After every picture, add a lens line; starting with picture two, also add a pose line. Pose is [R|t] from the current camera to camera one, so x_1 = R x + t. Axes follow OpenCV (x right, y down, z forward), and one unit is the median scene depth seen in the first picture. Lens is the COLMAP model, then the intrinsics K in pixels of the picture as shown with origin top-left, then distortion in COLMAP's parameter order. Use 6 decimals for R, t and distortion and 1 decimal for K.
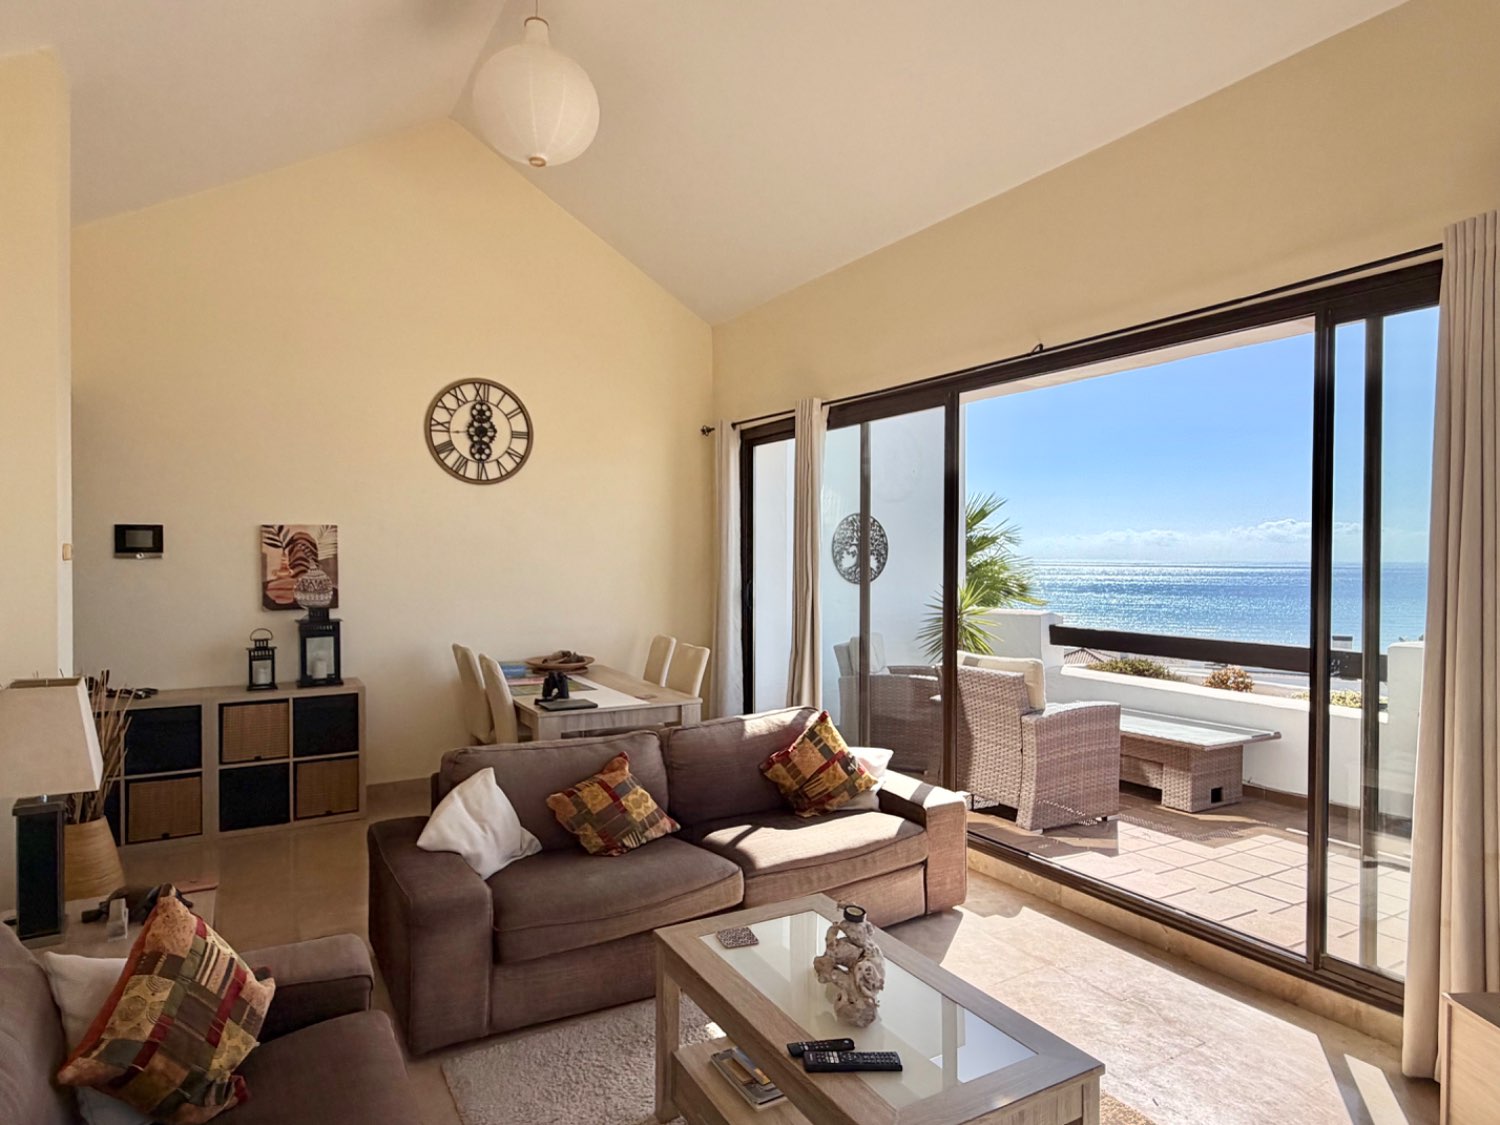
lens RADIAL K [[864.6, 0, 744.7], [0, 864.6, 563.3], [0, 0, 1]] dist [-0.000751, 0.000444]
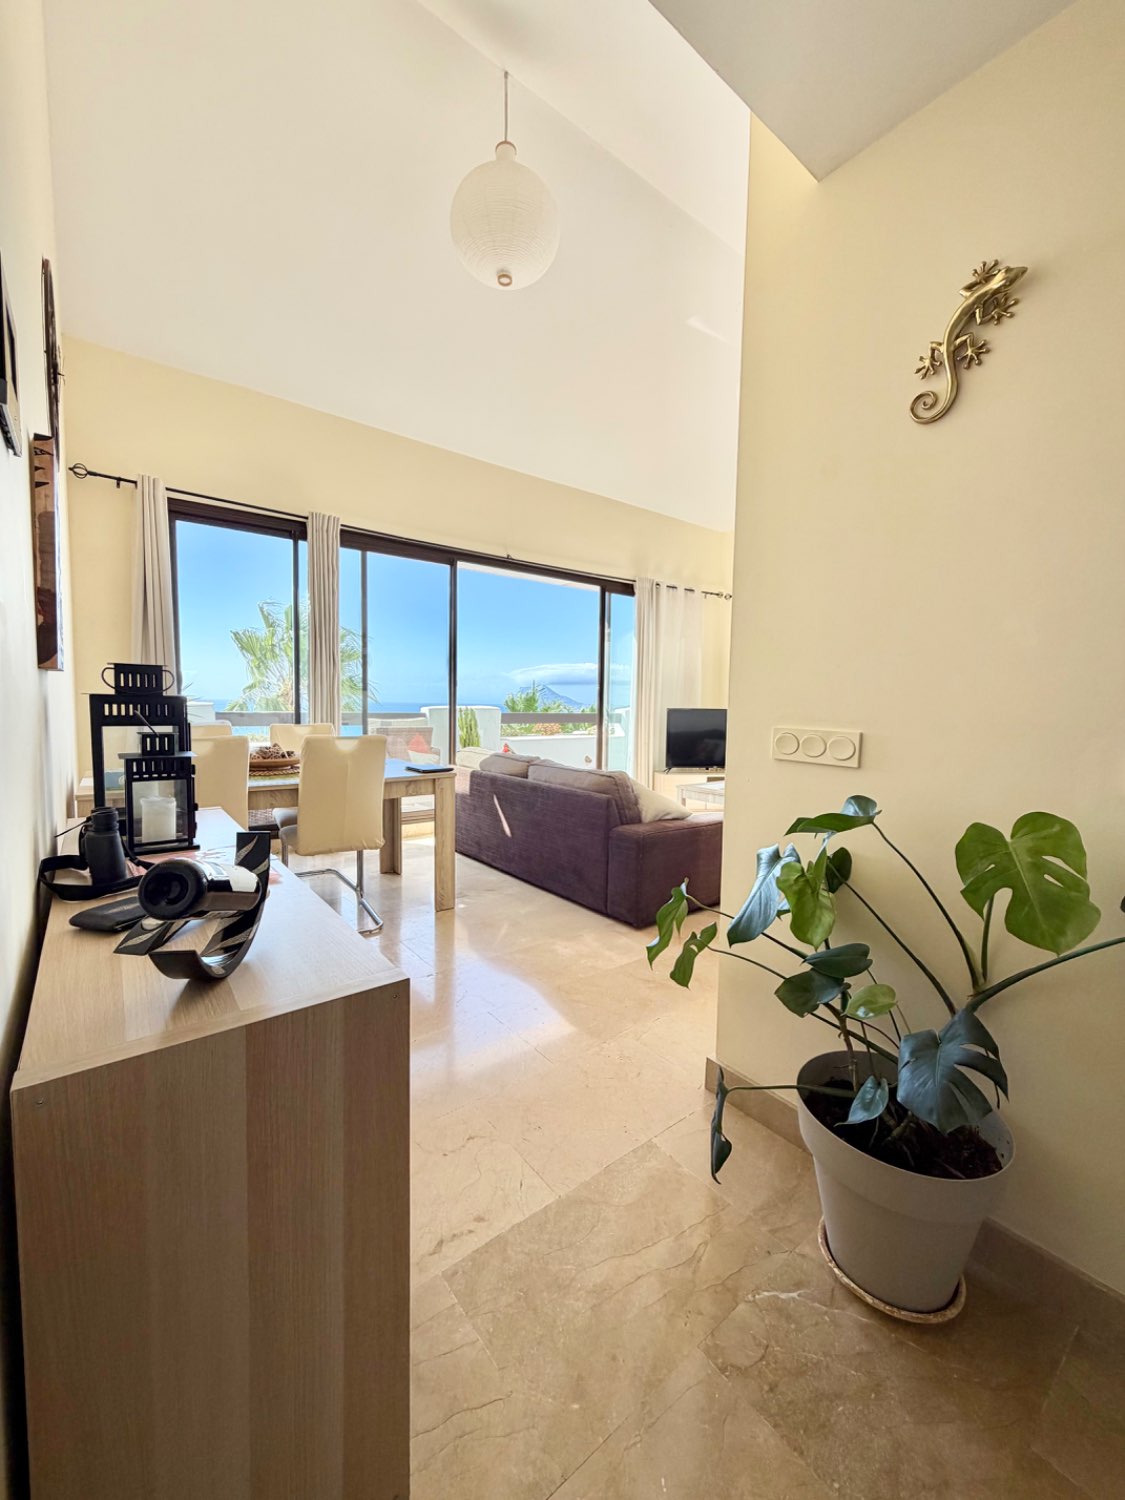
lens RADIAL K [[599.7, 0, 564.2], [0, 599.7, 745.8], [0, 0, 1]] dist [-0.000361, 0.000472]
pose [[-0.131983, -0.076197, 0.988319, -0.931470], [-0.009440, 0.997093, 0.075613, 0.074173], [-0.991207, 0.000650, -0.132319, 0.892591]]
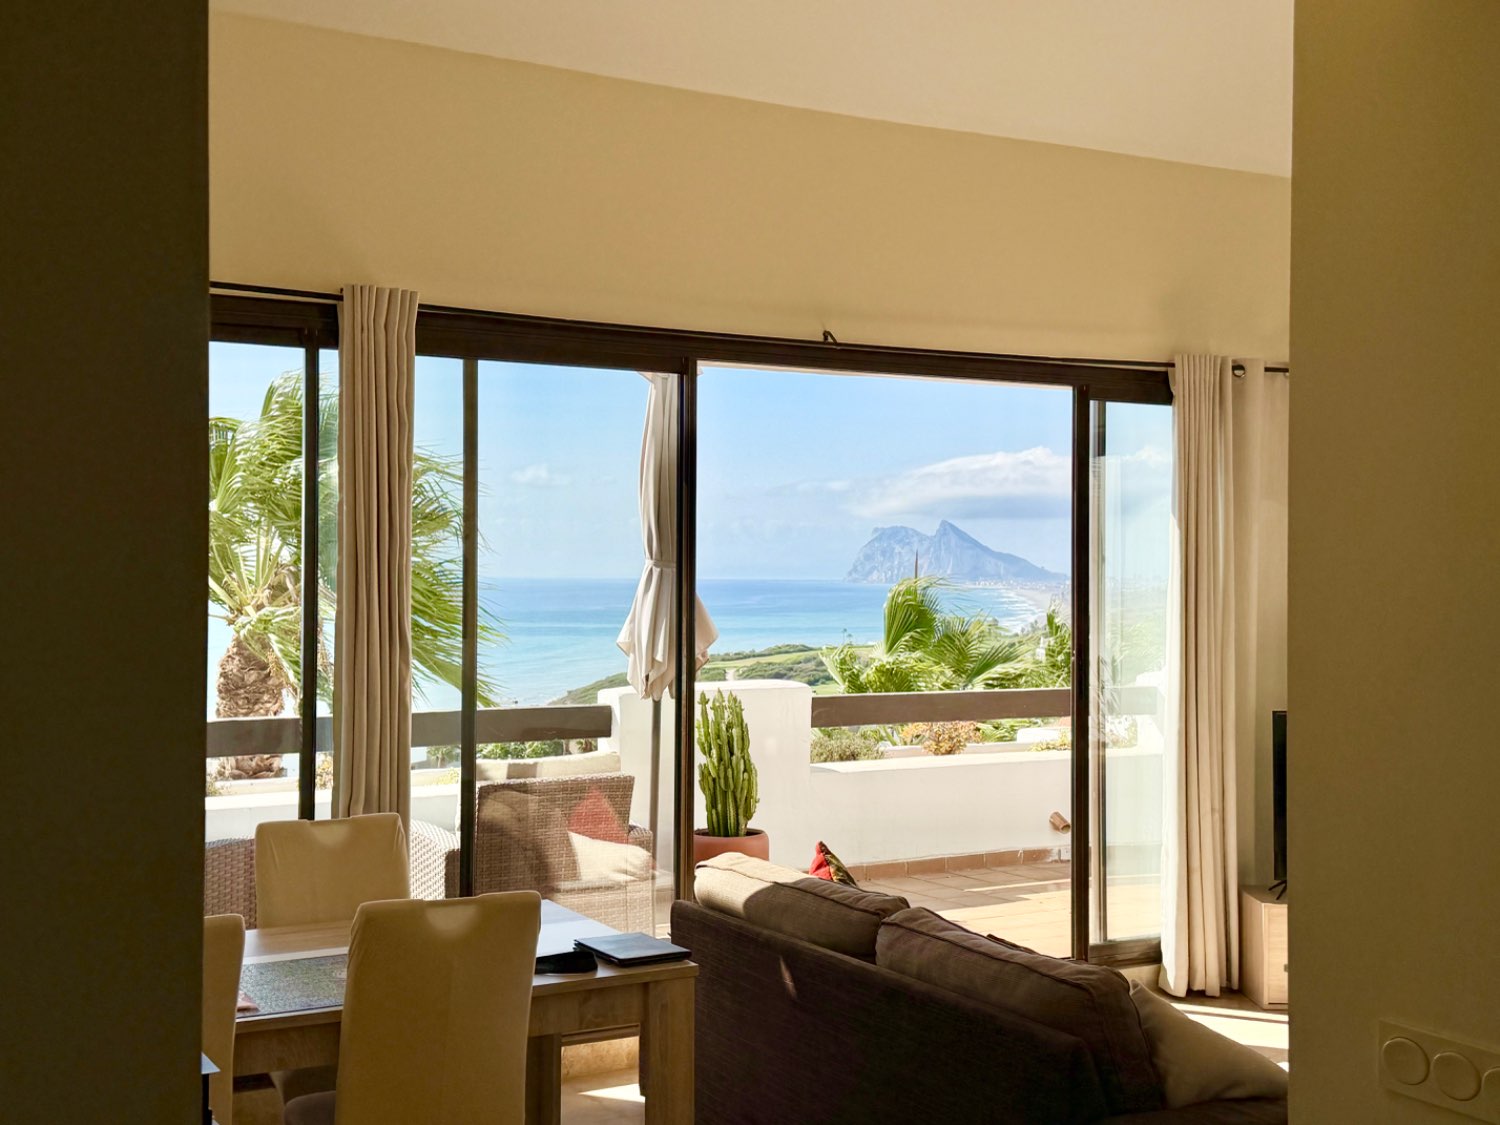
lens RADIAL K [[1792.9, 0, 750.0], [0, 1792.9, 562.5], [0, 0, 1]] dist [0.225508, -0.527391]
pose [[0.009171, 0.002525, 0.999955, -1.097007], [0.003468, 0.999991, -0.002556, -0.032324], [-0.999952, 0.003491, 0.009162, 0.891362]]
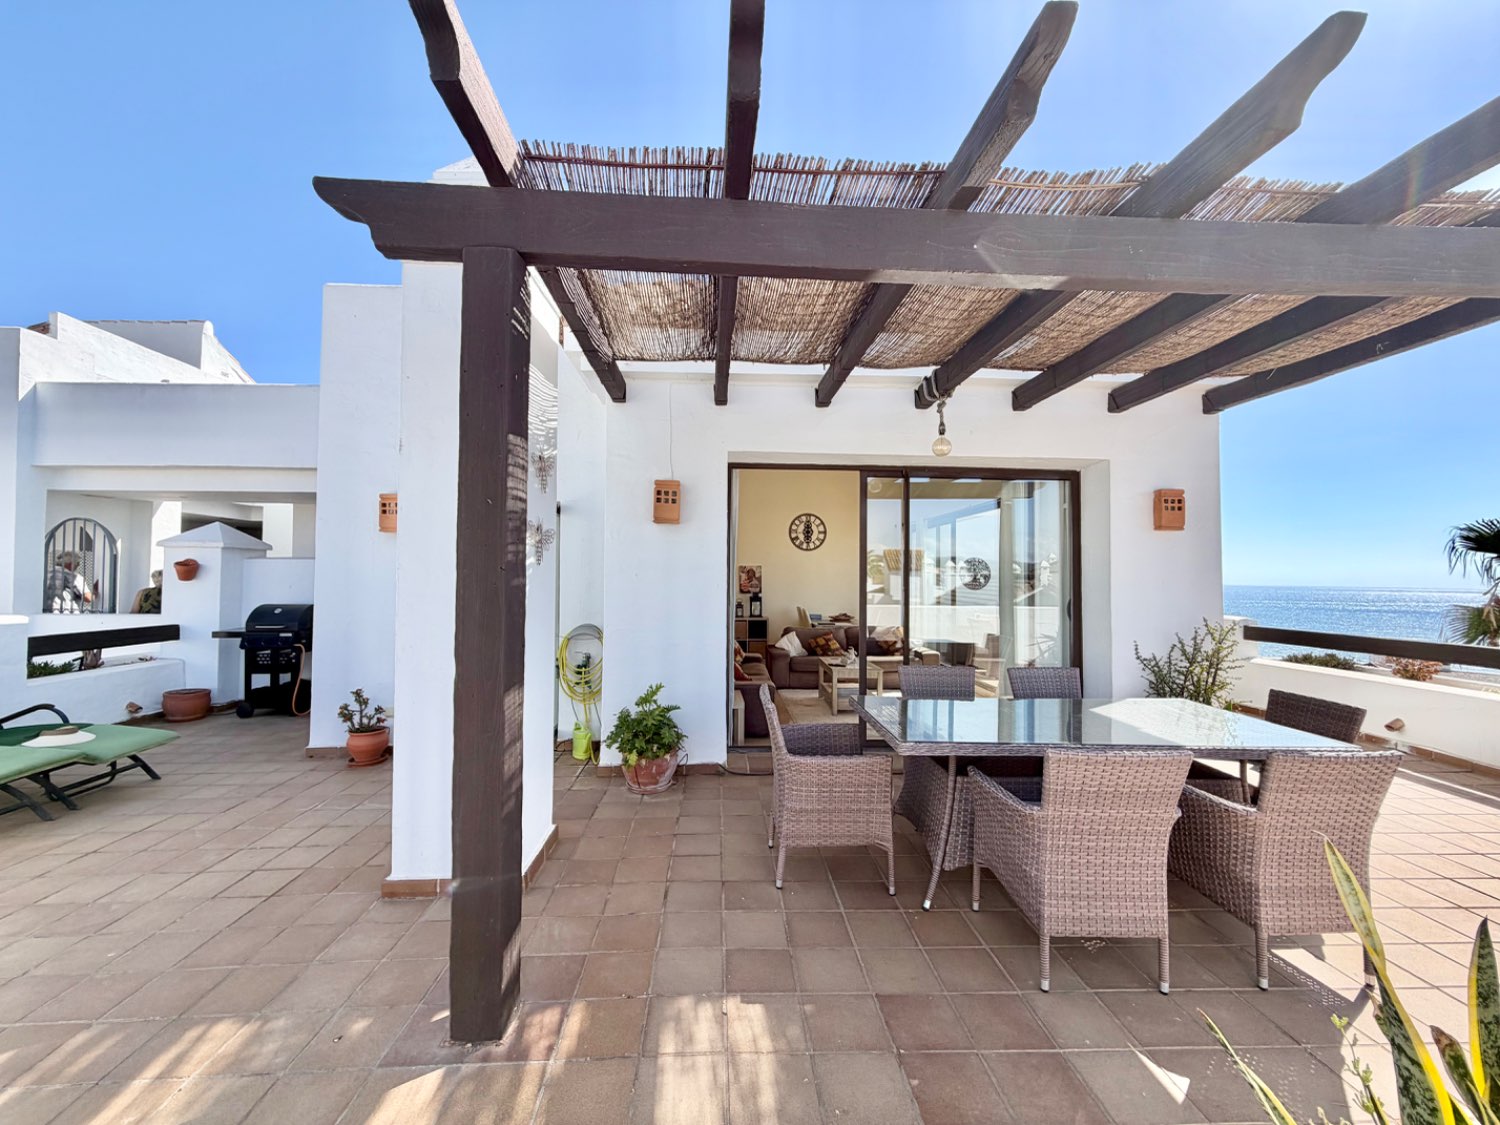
lens RADIAL K [[599.7, 0, 745.6], [0, 599.7, 563.3], [0, 0, 1]] dist [-0.000361, 0.000472]
pose [[0.885081, -0.008777, -0.465355, 0.526870], [-0.008087, 0.999381, -0.034230, 0.022359], [0.465368, 0.034060, 0.884462, -1.018438]]
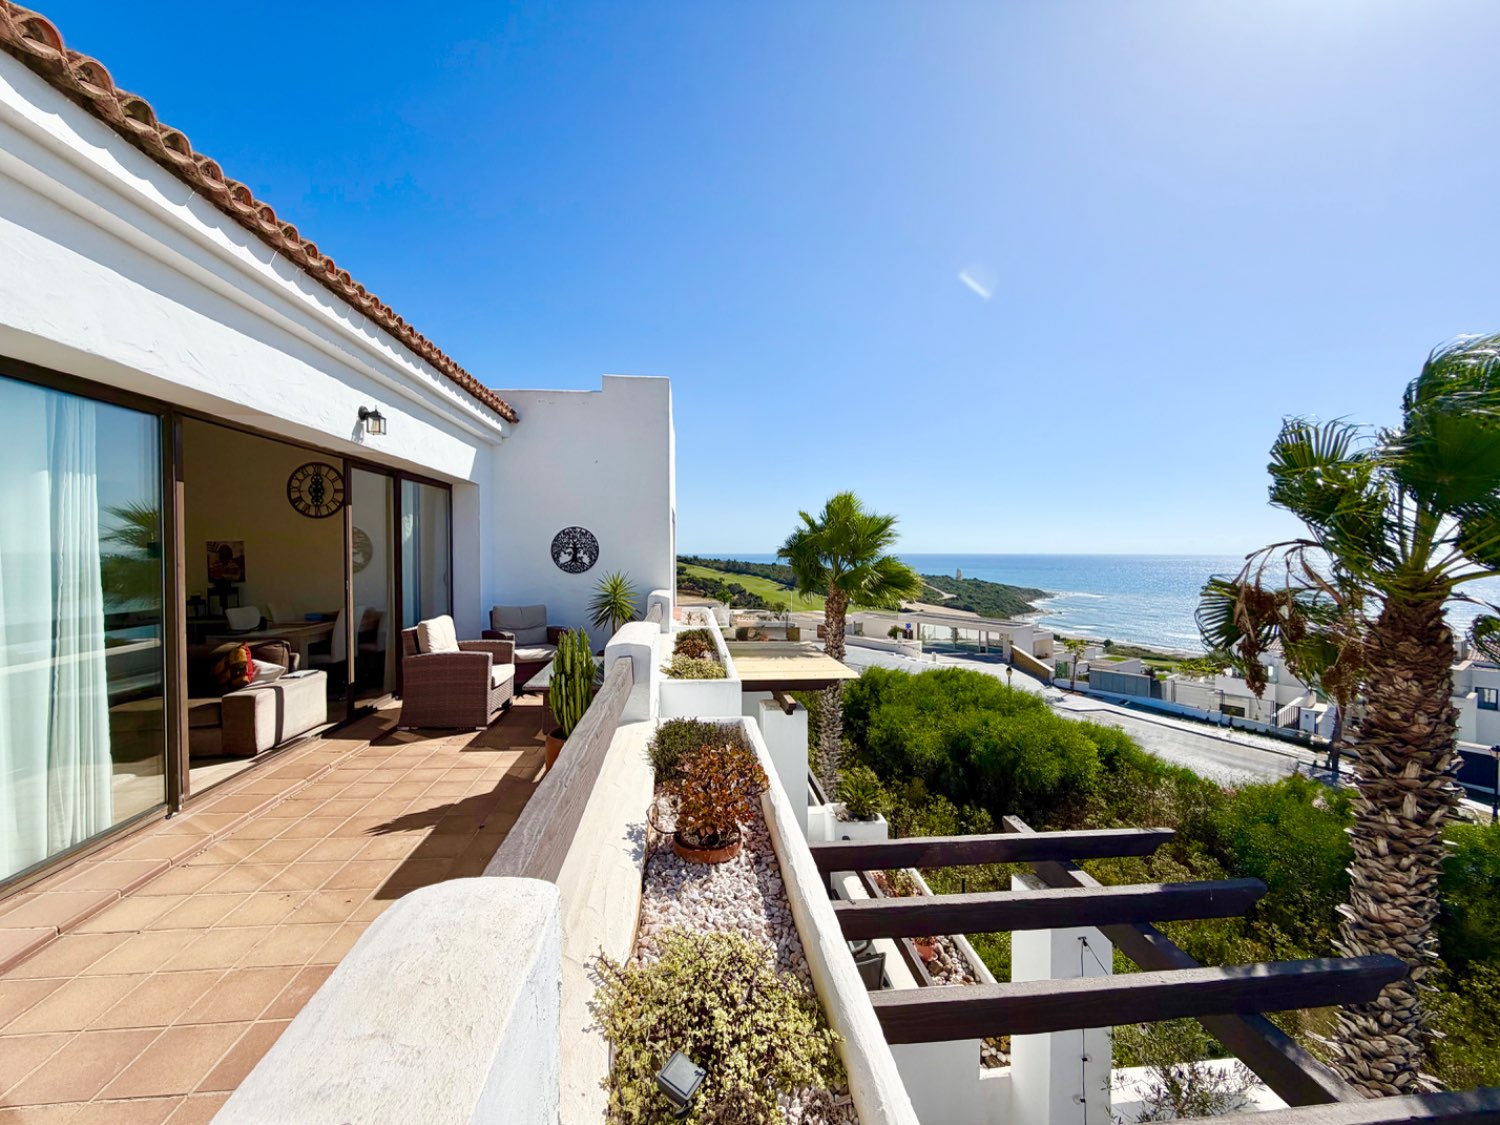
lens RADIAL K [[599.7, 0, 745.6], [0, 599.7, 563.3], [0, 0, 1]] dist [-0.000361, 0.000472]
pose [[0.903914, 0.004580, -0.427689, 1.376801], [-0.000084, 0.999945, 0.010531, -0.007779], [0.427714, -0.009484, 0.903864, 0.261570]]
